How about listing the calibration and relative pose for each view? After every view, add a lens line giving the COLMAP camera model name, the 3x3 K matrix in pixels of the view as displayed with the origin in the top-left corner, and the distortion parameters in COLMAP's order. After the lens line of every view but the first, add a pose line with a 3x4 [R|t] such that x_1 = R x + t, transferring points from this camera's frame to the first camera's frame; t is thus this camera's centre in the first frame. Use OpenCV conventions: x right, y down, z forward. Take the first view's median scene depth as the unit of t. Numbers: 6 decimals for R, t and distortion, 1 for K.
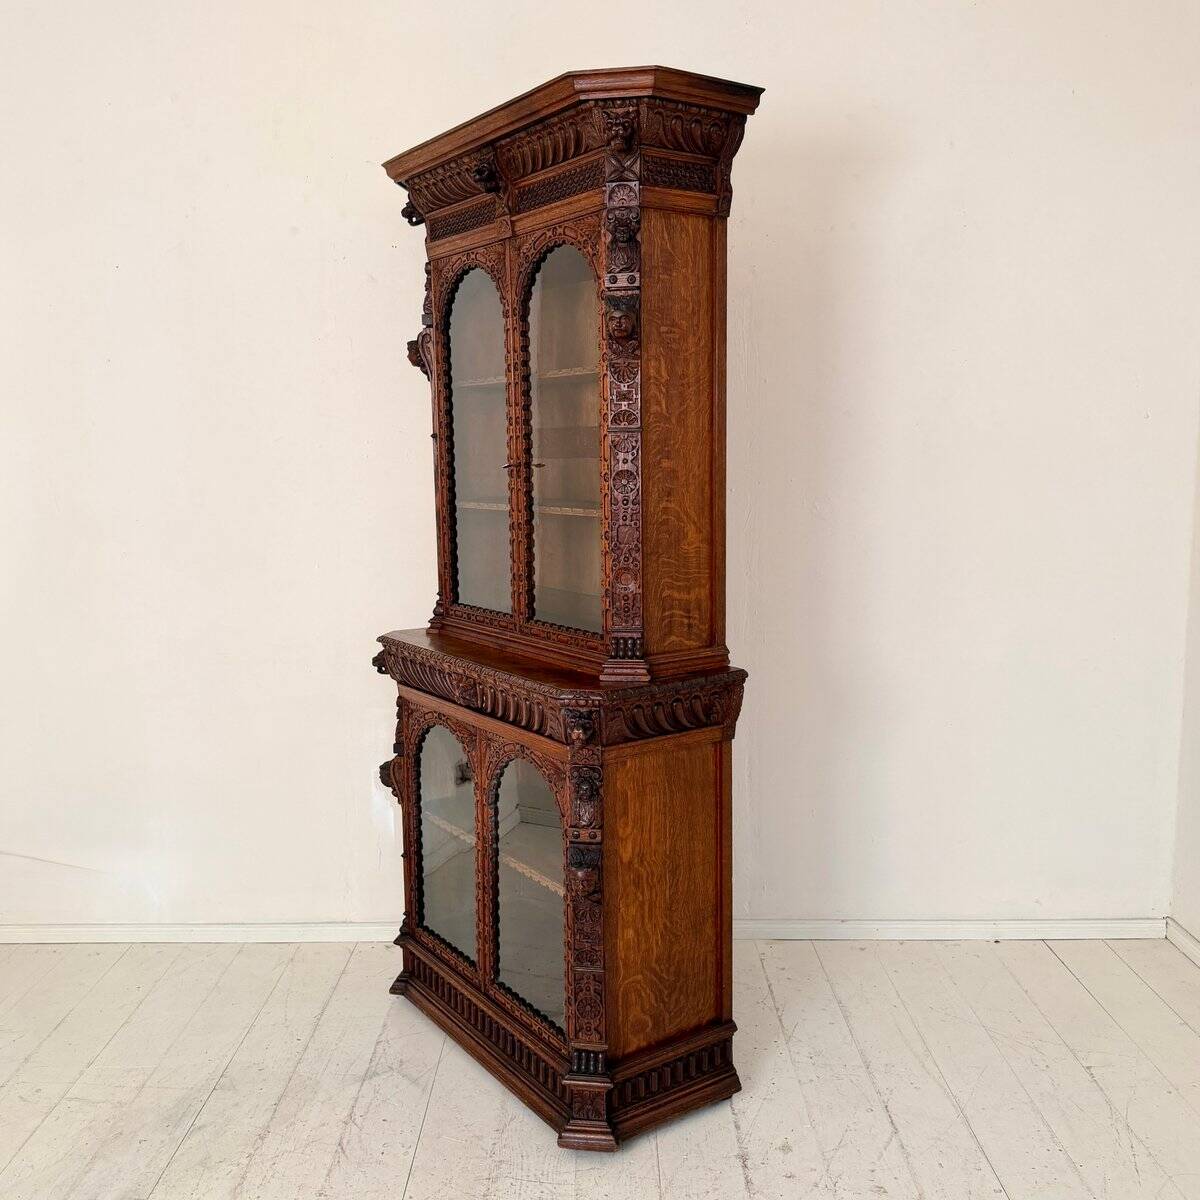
lens RADIAL K [[1150.0, 0, 600.5], [0, 1150.0, 597.7], [0, 0, 1]] dist [0.228951, -0.571511]
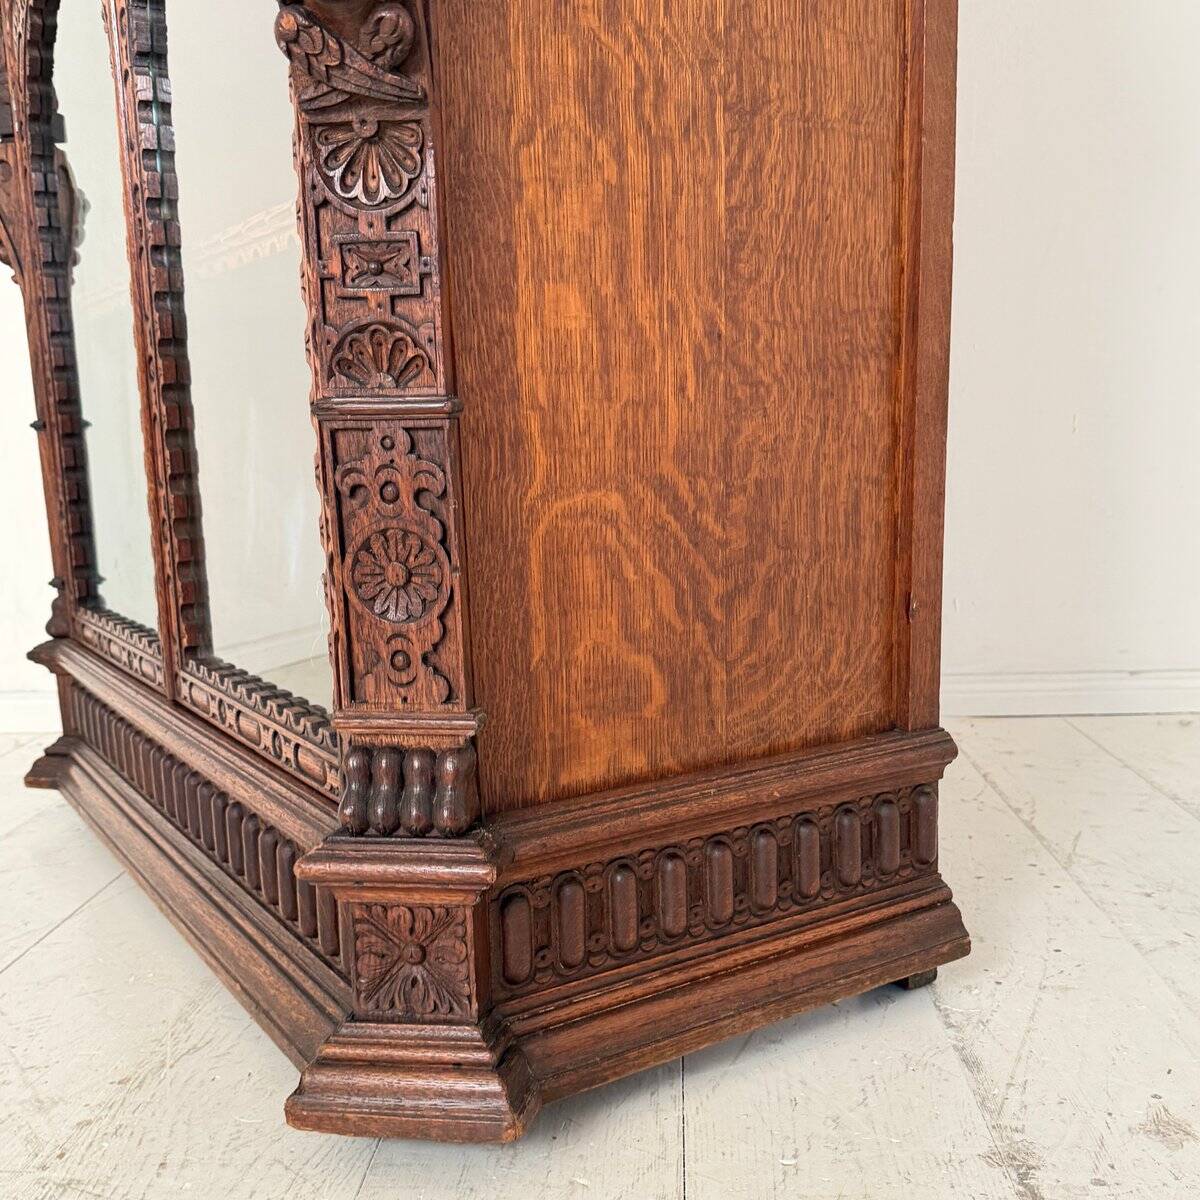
lens RADIAL K [[1314.2, 0, 676.4], [0, 1314.2, 645.4], [0, 0, 1]] dist [0.118099, -0.247012]
pose [[0.999978, -0.006038, -0.002849, 0.048306], [0.006161, 0.998955, 0.045282, 0.343525], [0.002573, -0.045298, 0.998970, 0.702262]]
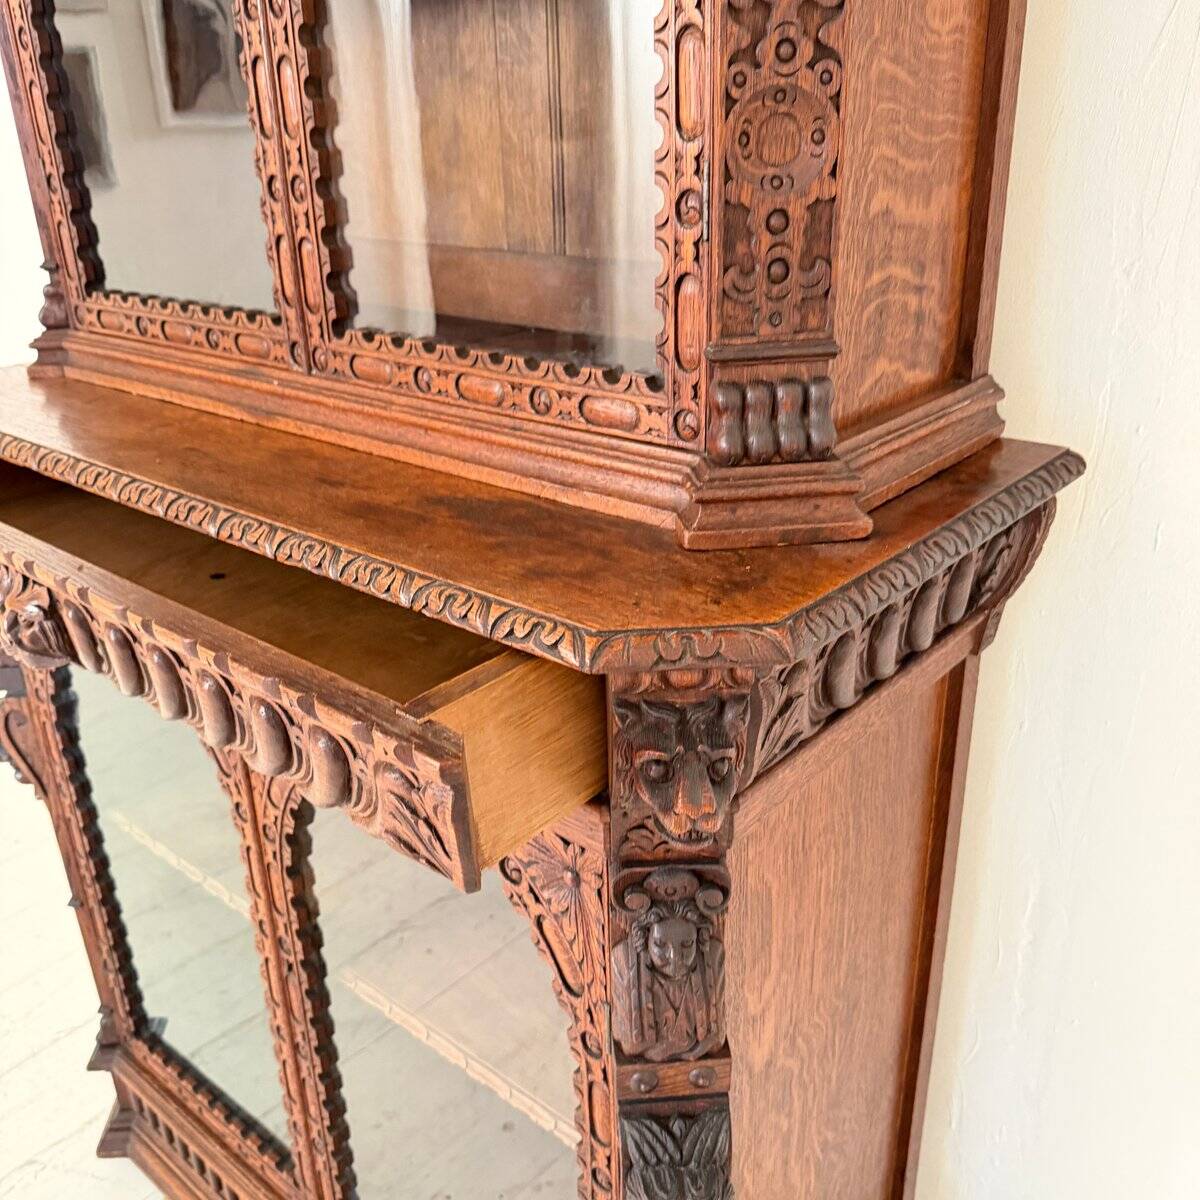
lens RADIAL K [[1148.3, 0, 593.1], [0, 1148.3, 605.0], [0, 0, 1]] dist [0.148490, -0.336185]
pose [[0.969931, -0.113241, 0.215428, -0.078085], [0.050921, 0.959991, 0.275361, 0.008229], [-0.237991, -0.256111, 0.936892, 0.718018]]
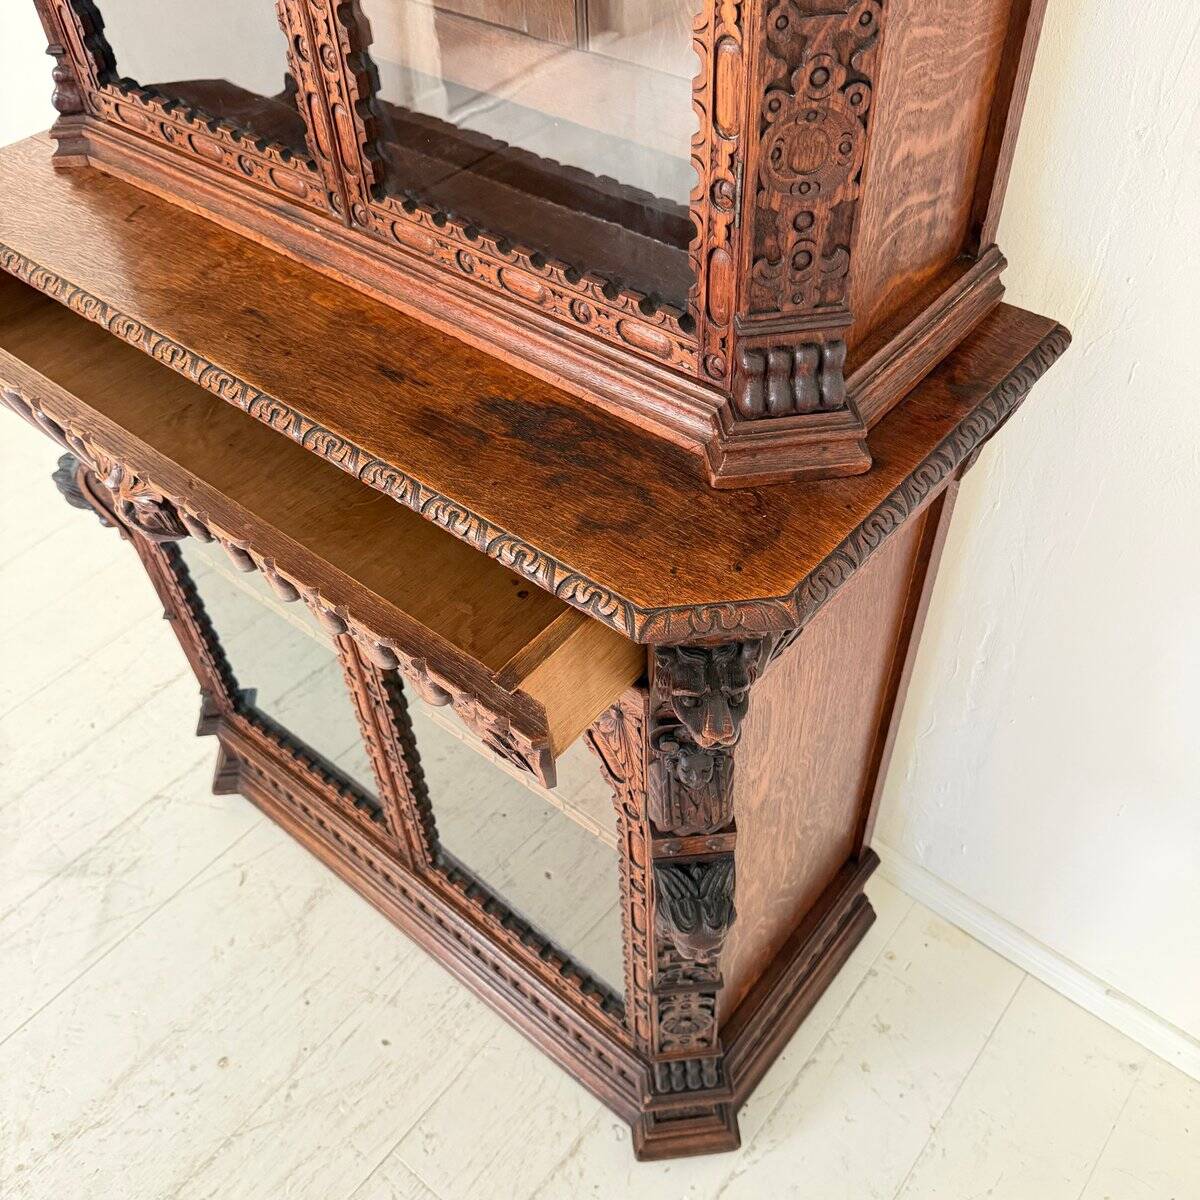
lens RADIAL K [[1144.7, 0, 615.7], [0, 1144.7, 602.0], [0, 0, 1]] dist [0.134685, -0.250995]
pose [[0.963834, -0.205327, 0.169899, -0.083738], [0.056296, 0.779983, 0.623263, -0.100080], [-0.260491, -0.591158, 0.763333, 0.714143]]
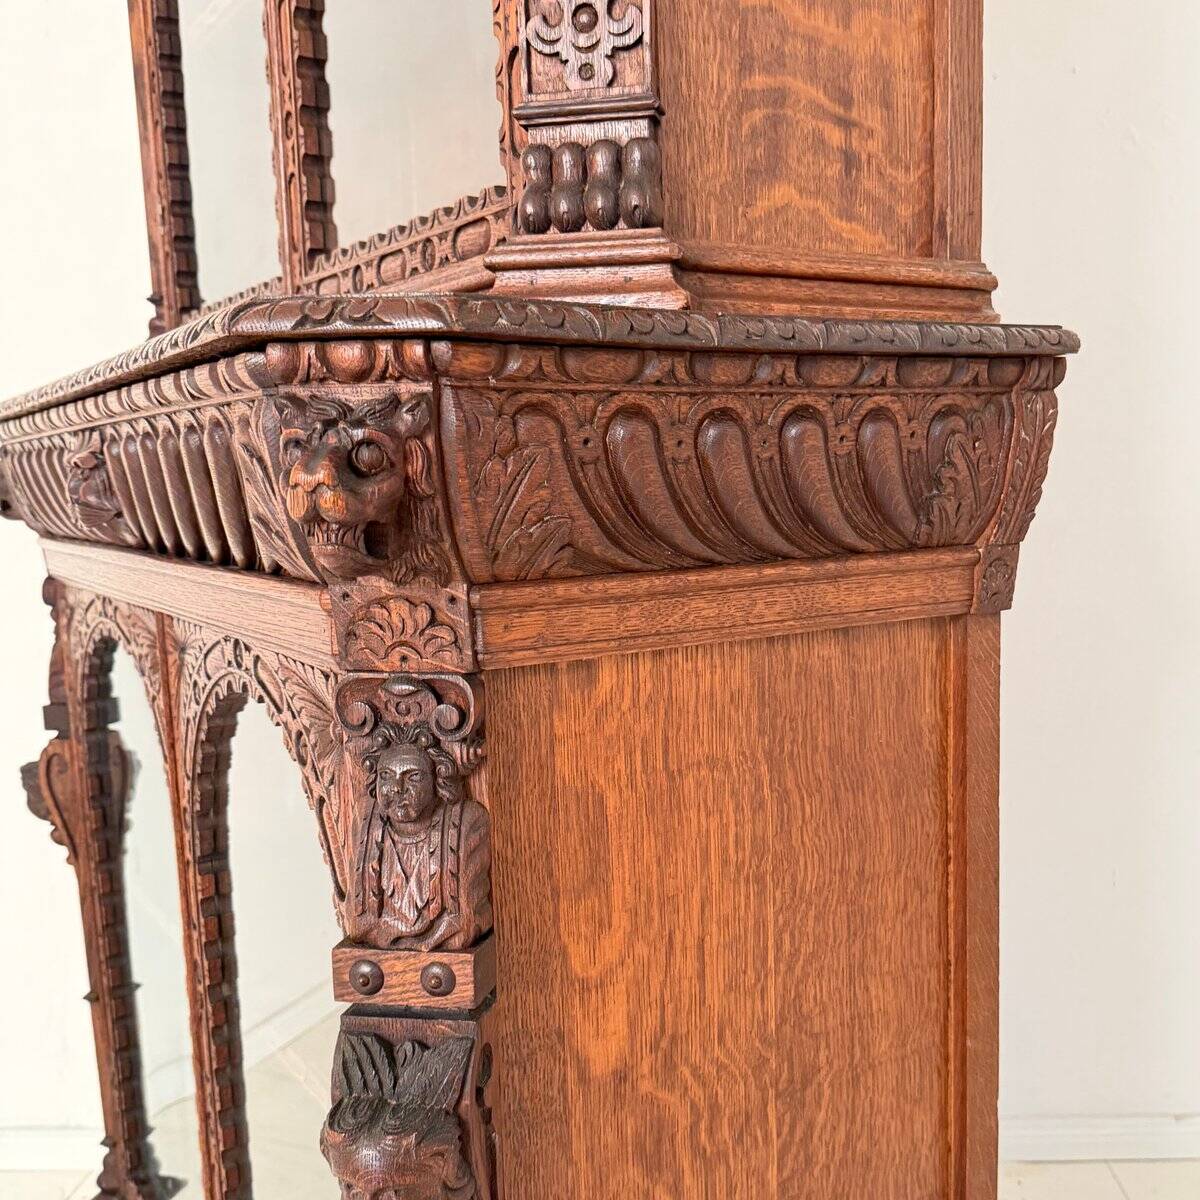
lens RADIAL K [[1314.2, 0, 676.4], [0, 1314.2, 645.4], [0, 0, 1]] dist [0.118099, -0.247012]
pose [[0.999736, -0.012117, -0.019511, 0.043234], [0.012272, 0.999894, 0.007873, 0.130335], [0.019414, -0.008111, 0.999779, 0.700075]]
